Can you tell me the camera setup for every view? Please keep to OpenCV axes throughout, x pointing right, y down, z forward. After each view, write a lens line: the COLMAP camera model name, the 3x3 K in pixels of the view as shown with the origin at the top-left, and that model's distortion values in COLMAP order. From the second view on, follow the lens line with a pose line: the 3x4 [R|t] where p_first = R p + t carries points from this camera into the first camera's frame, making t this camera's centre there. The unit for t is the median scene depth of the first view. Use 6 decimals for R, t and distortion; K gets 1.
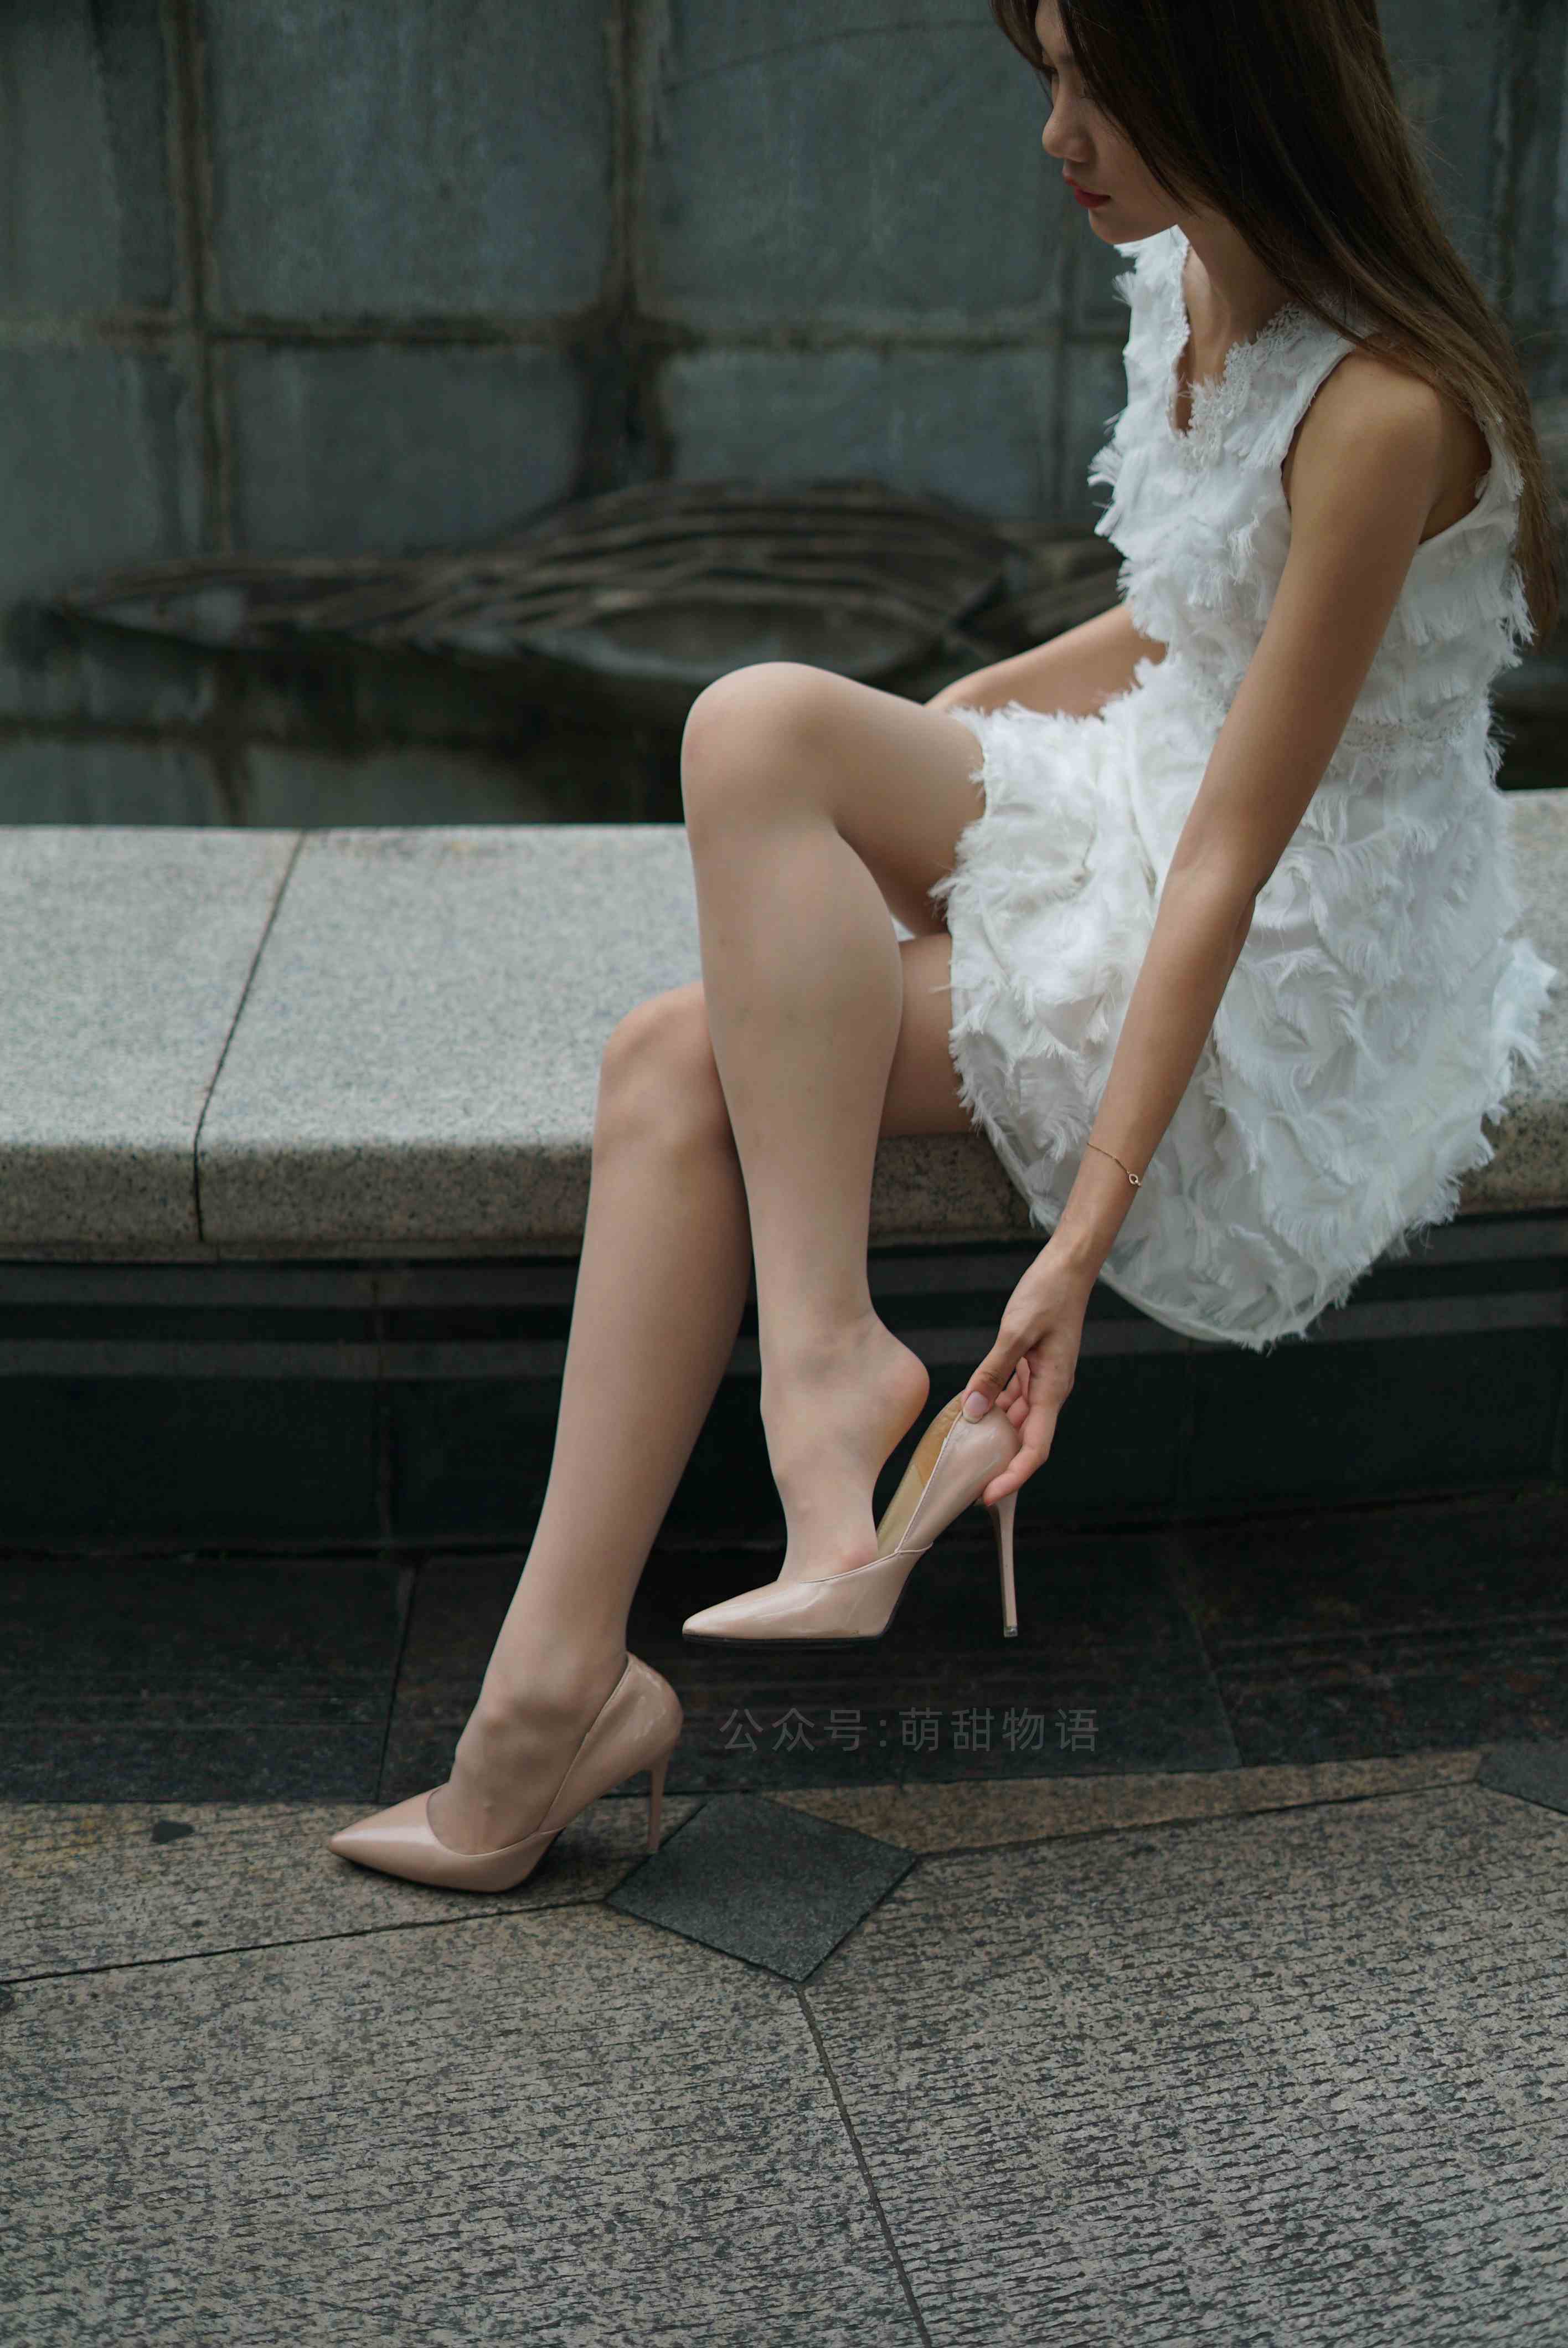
lens RADIAL K [[3454.6, 0, 776.5], [0, 3454.6, 1179.6], [0, 0, 1]] dist [-0.043408, 0.043986]
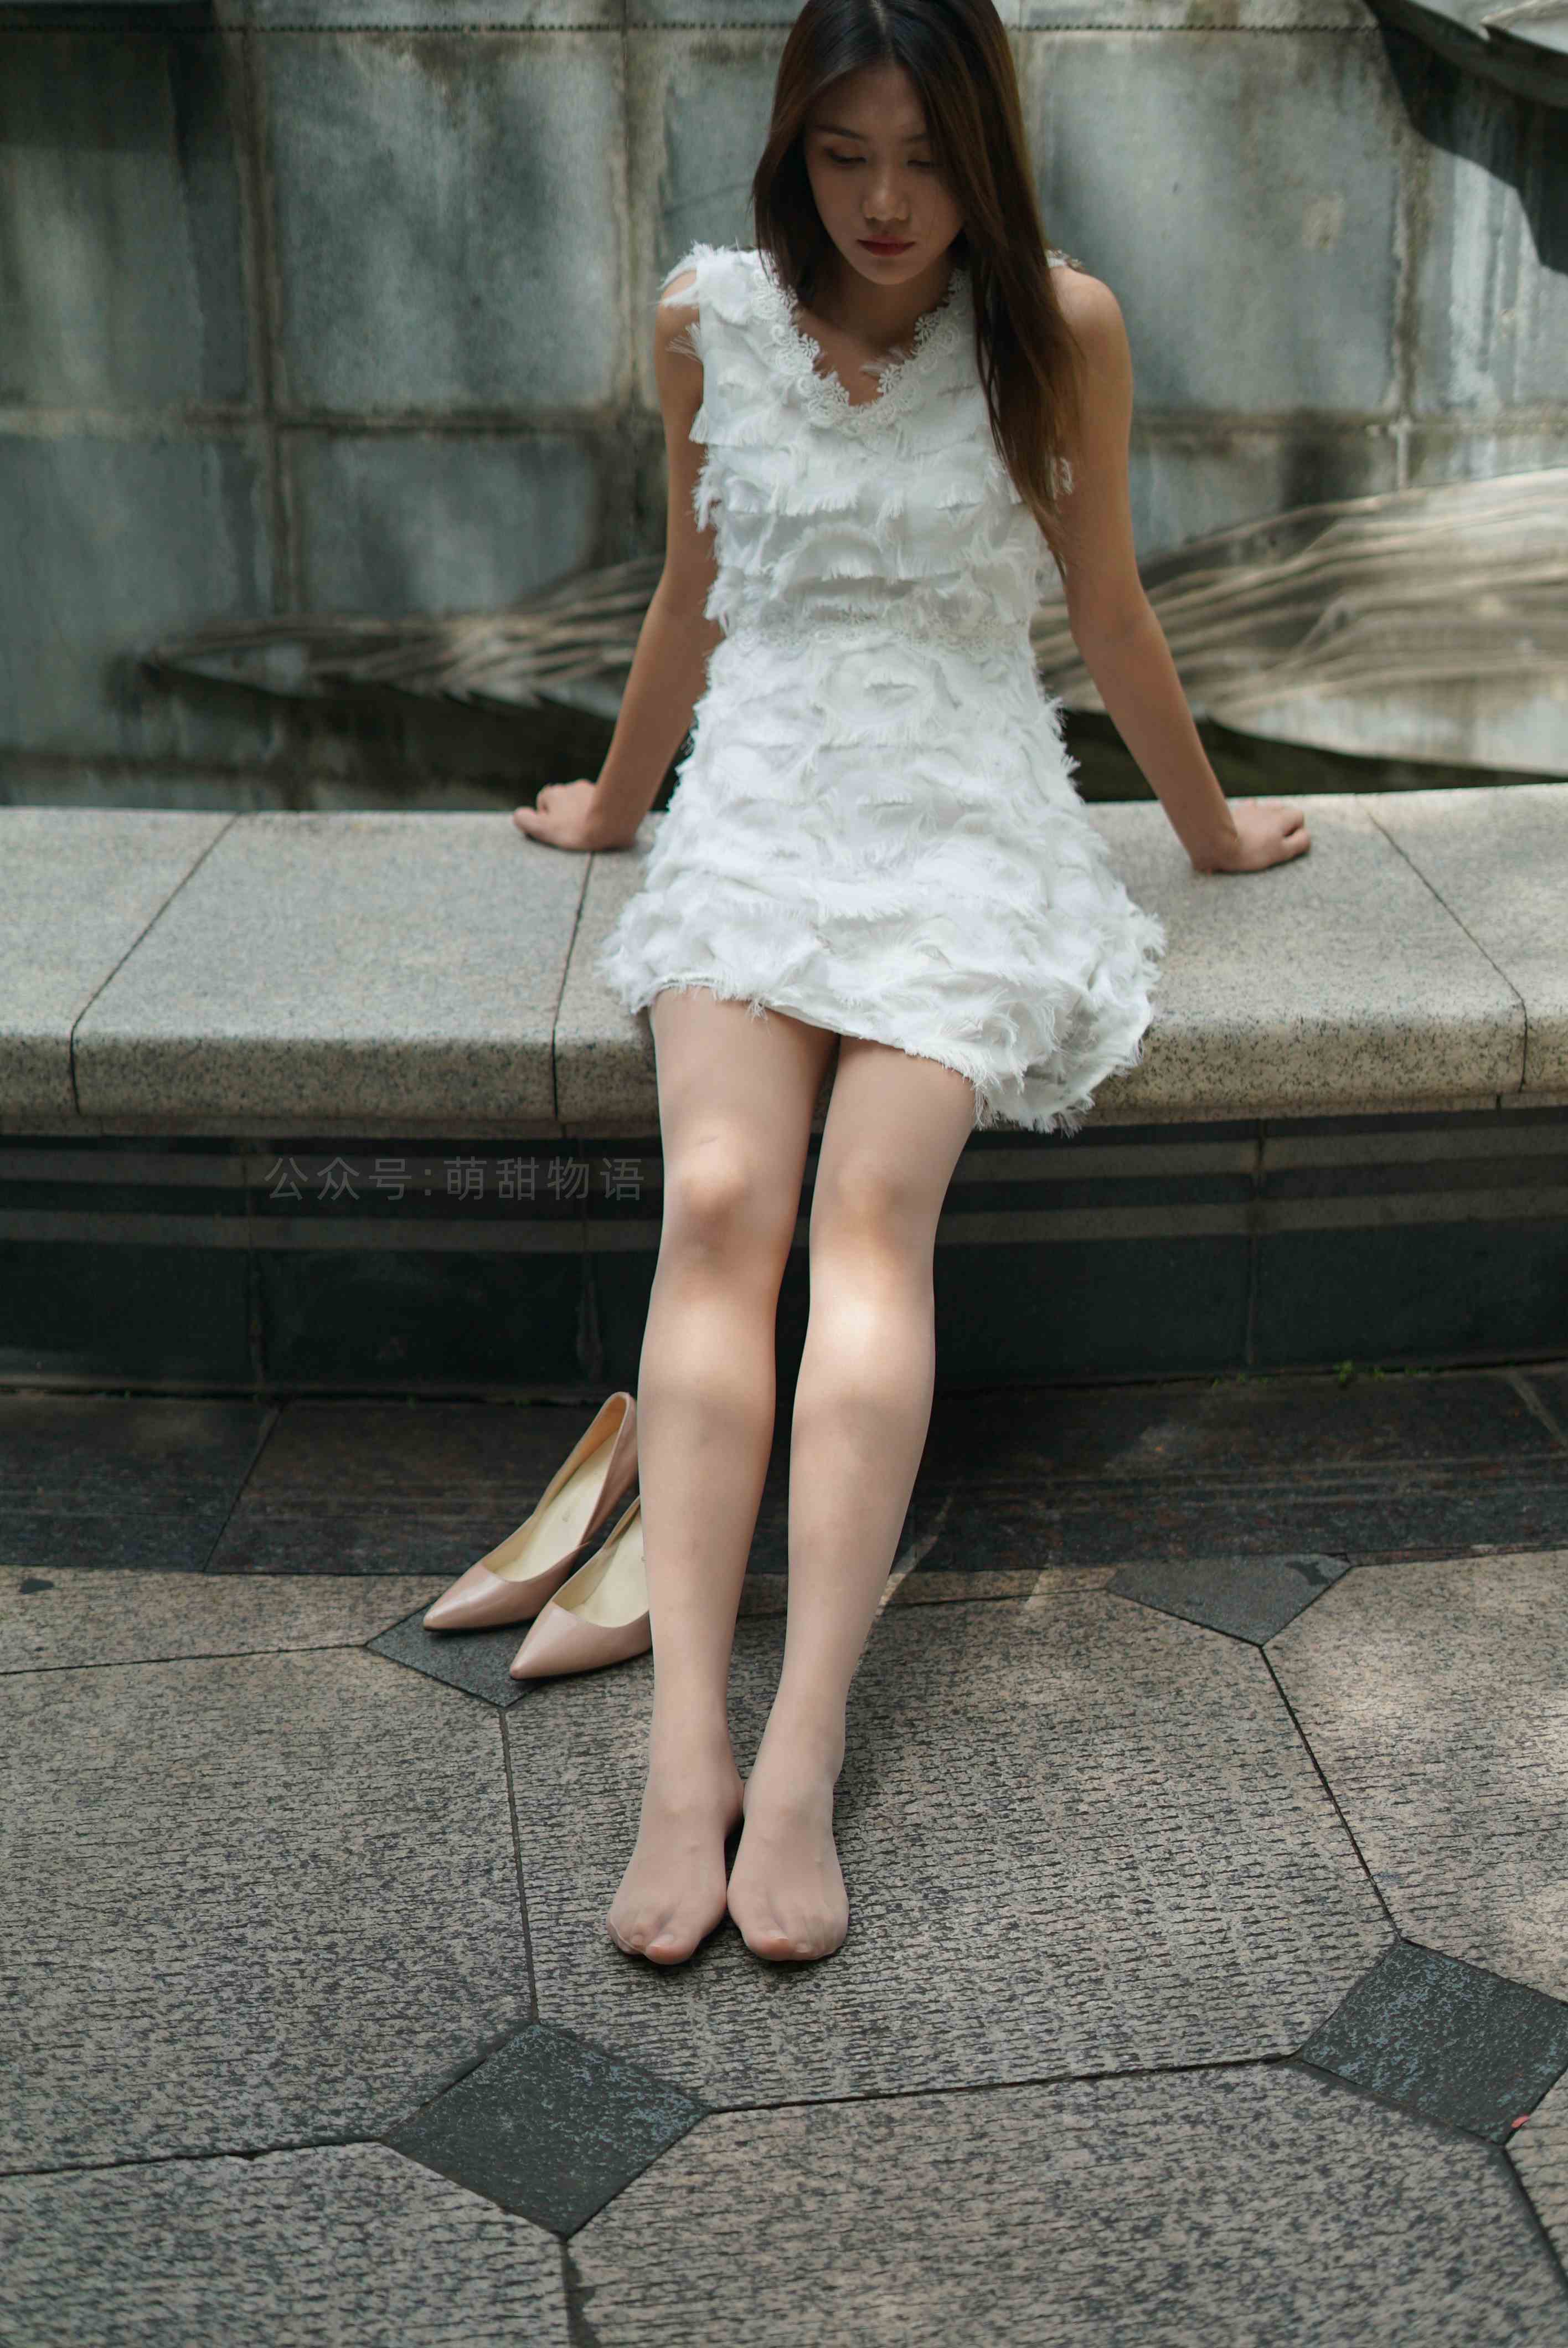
lens RADIAL K [[3443.1, 0, 779.7], [0, 3443.1, 1175.0], [0, 0, 1]] dist [-0.041859, 0.048023]
pose [[0.995418, 0.023300, -0.092733, 0.222580], [-0.027055, 0.998855, -0.039444, 0.090993], [0.091708, 0.041772, 0.994909, -0.234415]]
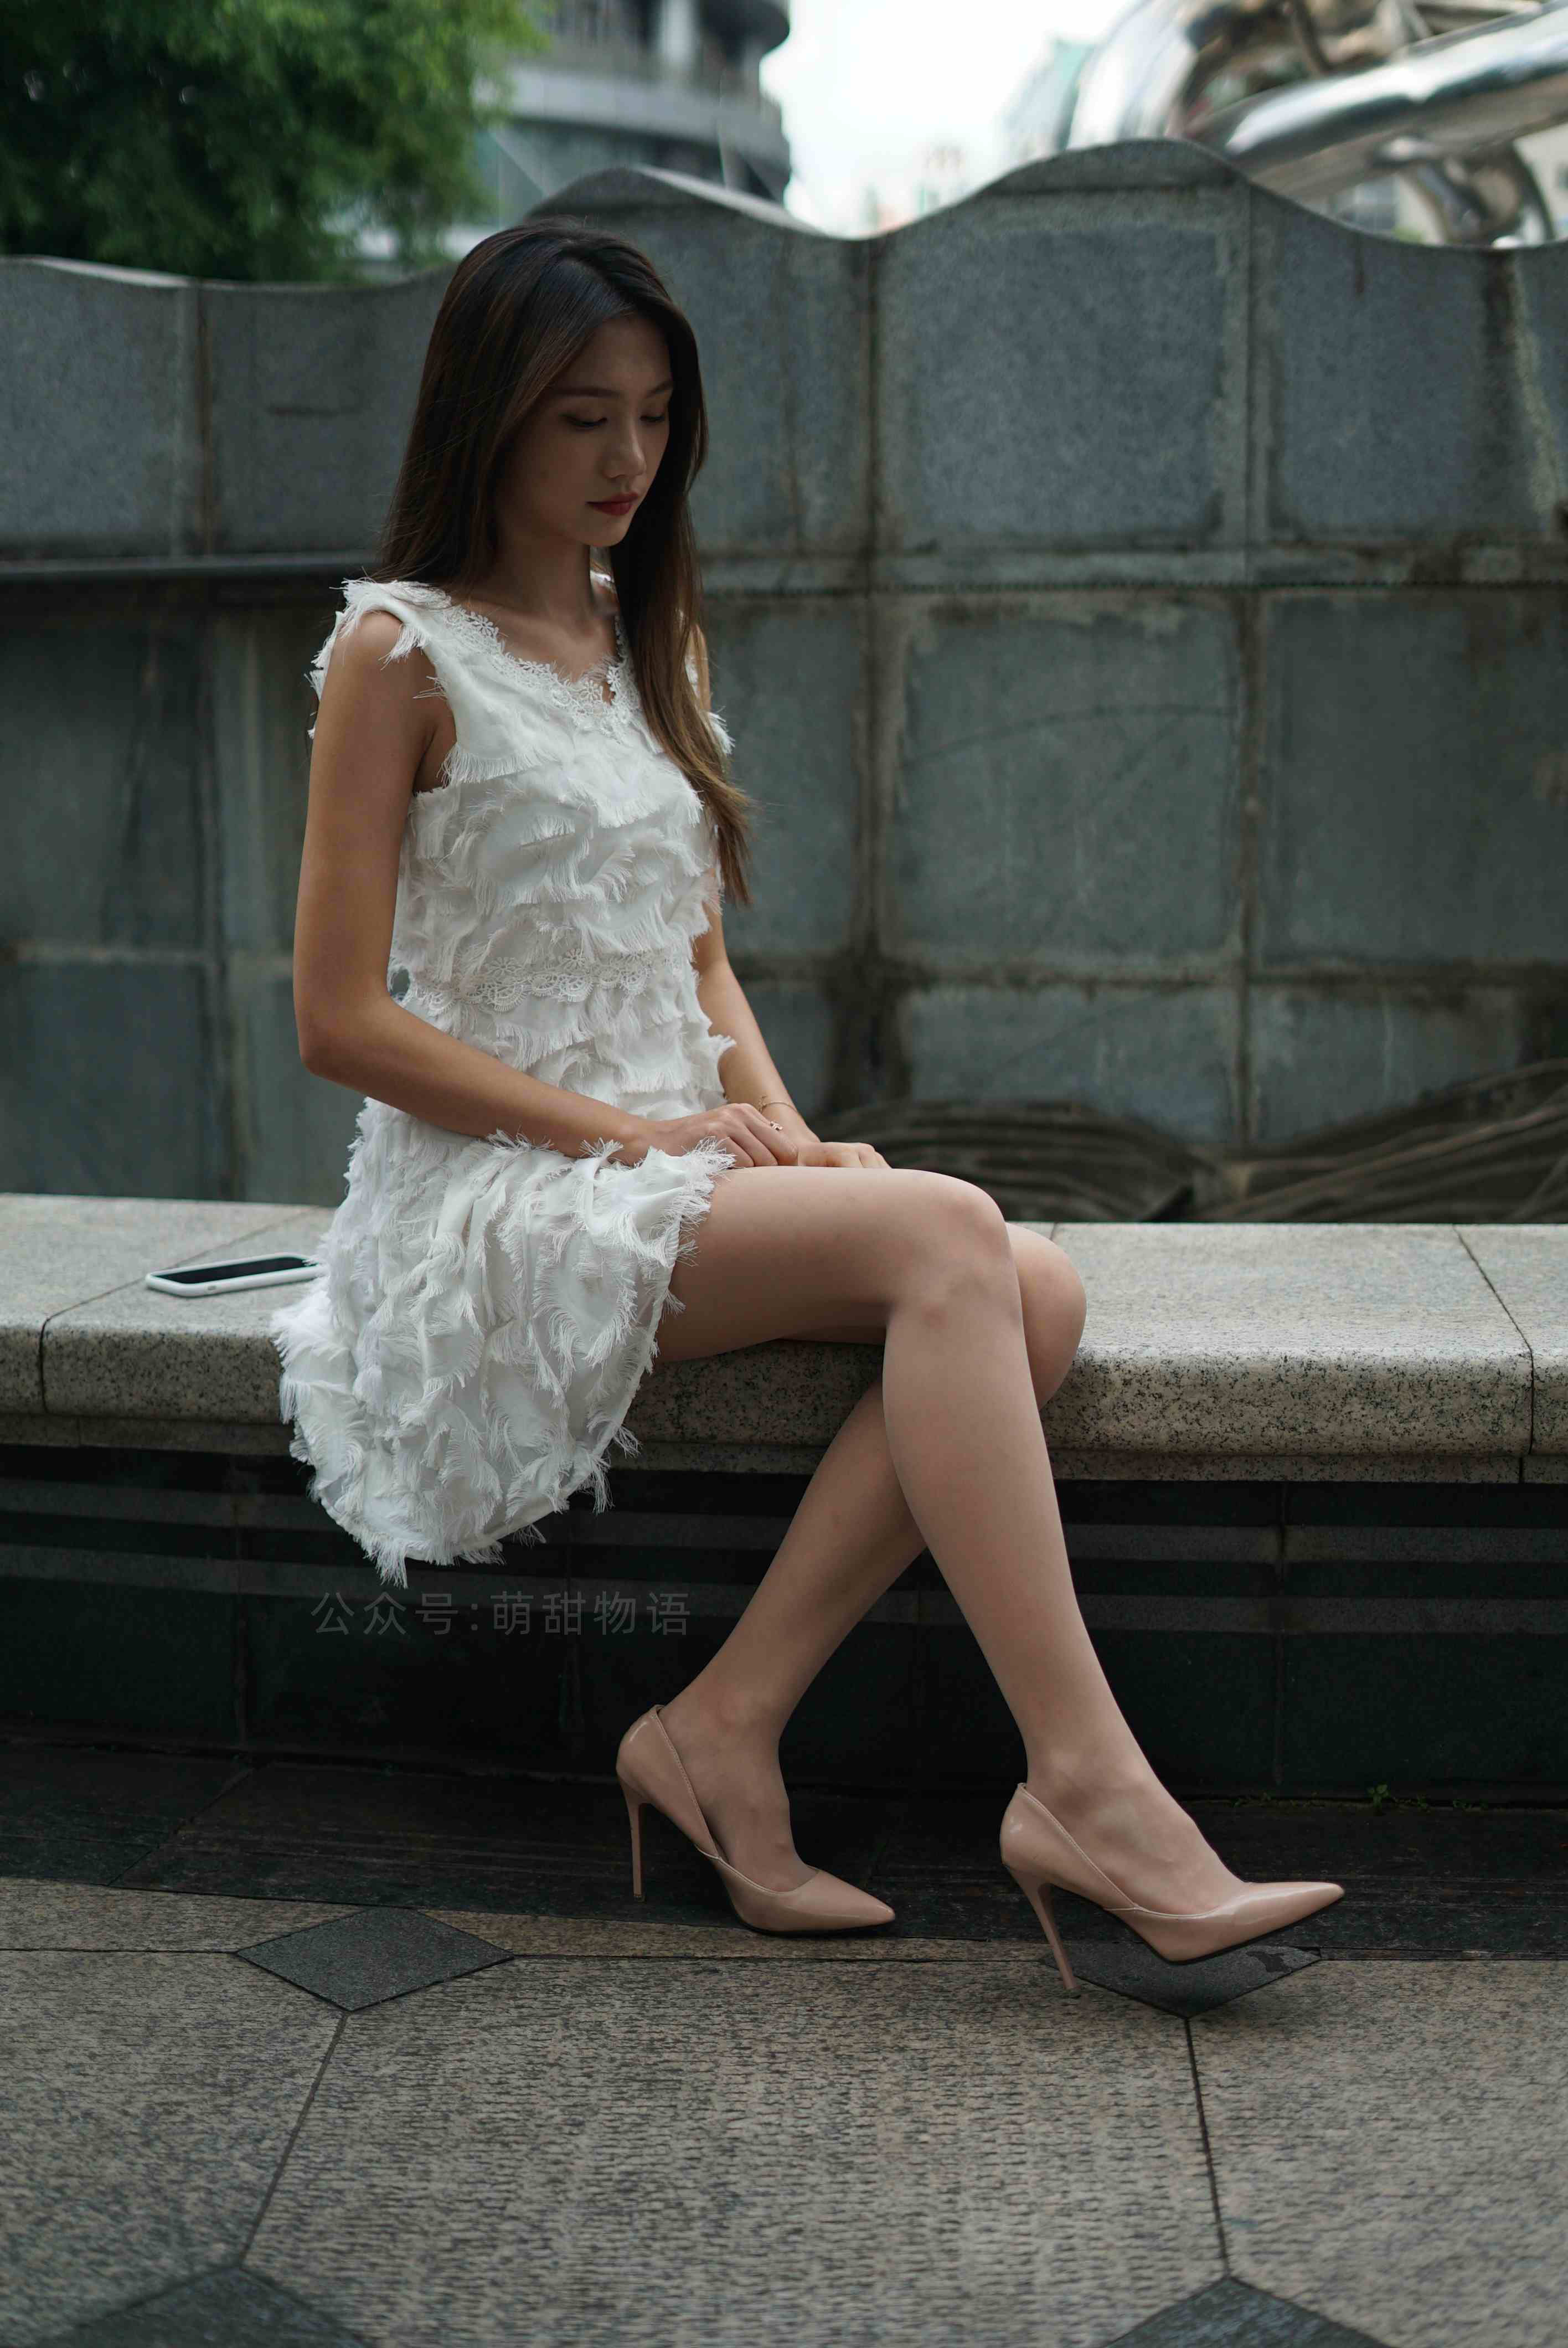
lens RADIAL K [[3443.1, 0, 779.7], [0, 3443.1, 1175.0], [0, 0, 1]] dist [-0.041859, 0.048023]
pose [[0.962349, 0.027702, -0.270401, 0.461862], [-0.106129, 0.954127, -0.279960, 0.281466], [0.250242, 0.298117, 0.921144, -0.105404]]
